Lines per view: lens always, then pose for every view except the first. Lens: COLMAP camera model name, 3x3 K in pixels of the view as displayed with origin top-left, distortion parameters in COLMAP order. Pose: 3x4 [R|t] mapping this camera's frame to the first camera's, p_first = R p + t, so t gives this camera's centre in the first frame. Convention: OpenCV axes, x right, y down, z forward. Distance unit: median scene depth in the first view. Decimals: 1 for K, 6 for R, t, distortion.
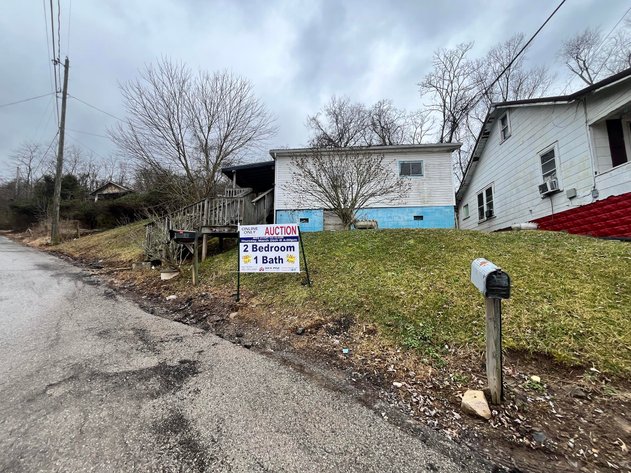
lens RADIAL K [[256.3, 0, 315.5], [0, 256.3, 236.5], [0, 0, 1]] dist [-0.003570, -0.000081]
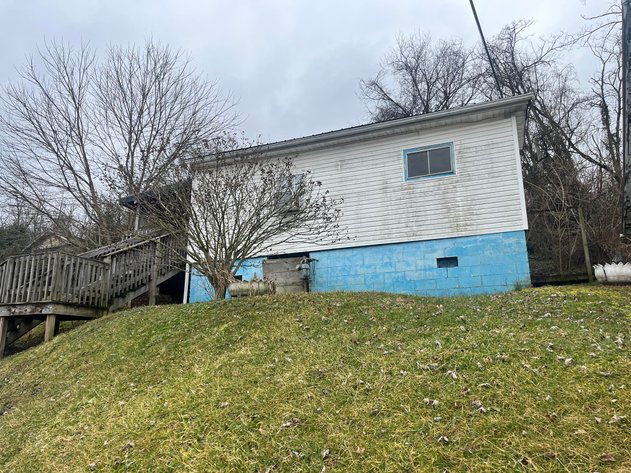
lens RADIAL K [[482.7, 0, 315.5], [0, 482.7, 236.5], [0, 0, 1]] dist [0.002895, 0.001858]
pose [[0.957401, -0.079778, -0.277524, 0.415815], [0.042975, 0.989741, -0.136258, -0.009097], [0.285547, 0.118527, 0.951007, 0.086989]]
